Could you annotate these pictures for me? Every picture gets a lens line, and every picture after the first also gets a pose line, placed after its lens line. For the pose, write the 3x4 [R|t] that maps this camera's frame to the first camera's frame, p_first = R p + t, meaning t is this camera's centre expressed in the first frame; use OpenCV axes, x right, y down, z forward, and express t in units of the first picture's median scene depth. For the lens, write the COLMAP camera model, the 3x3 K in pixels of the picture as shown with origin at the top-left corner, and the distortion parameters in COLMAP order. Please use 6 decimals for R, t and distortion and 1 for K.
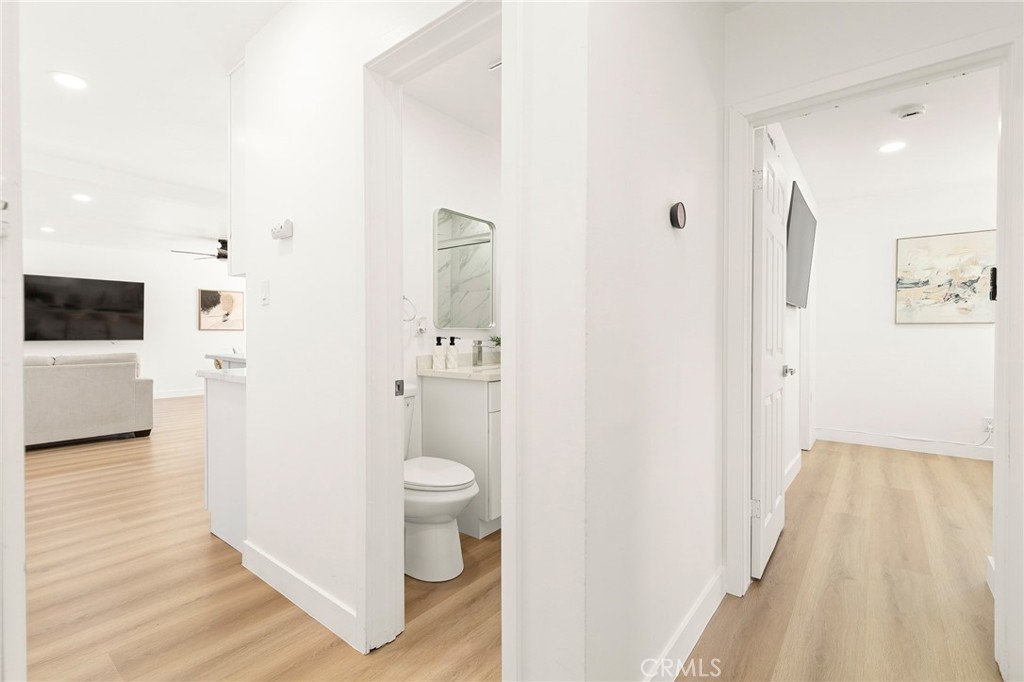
lens RADIAL K [[460.4, 0, 513.2], [0, 460.4, 338.0], [0, 0, 1]] dist [0.003404, 0.000349]
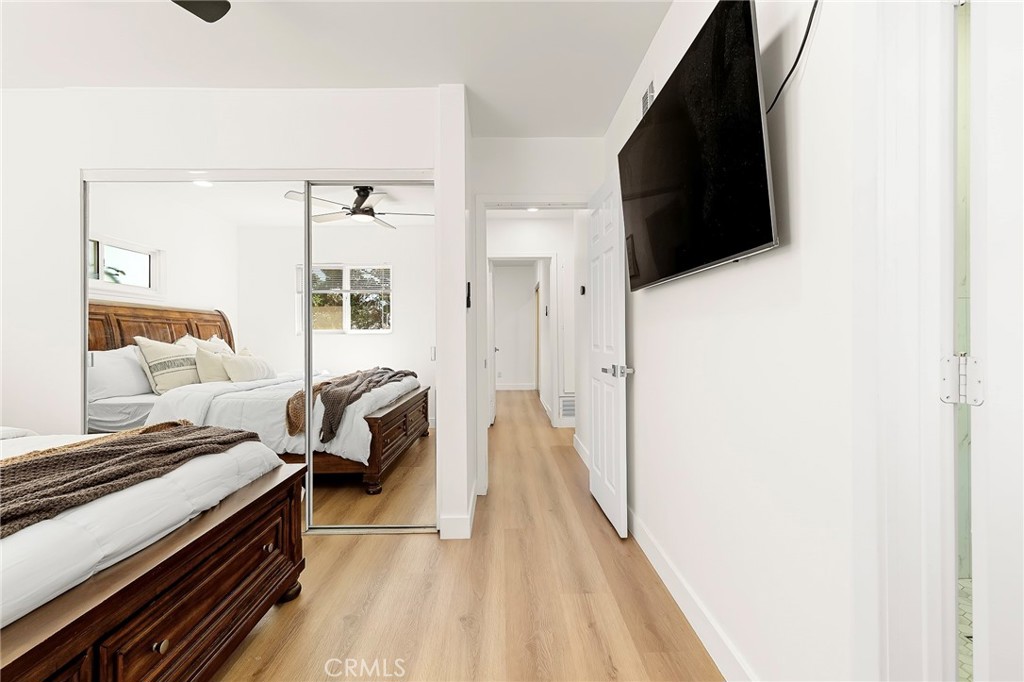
lens RADIAL K [[460.4, 0, 511.1], [0, 460.4, 338.0], [0, 0, 1]] dist [0.003404, 0.000349]
pose [[-0.771014, 0.002537, -0.636814, 0.511963], [-0.000372, 0.999990, 0.004433, -0.002548], [0.636819, 0.003655, -0.771005, 0.598801]]
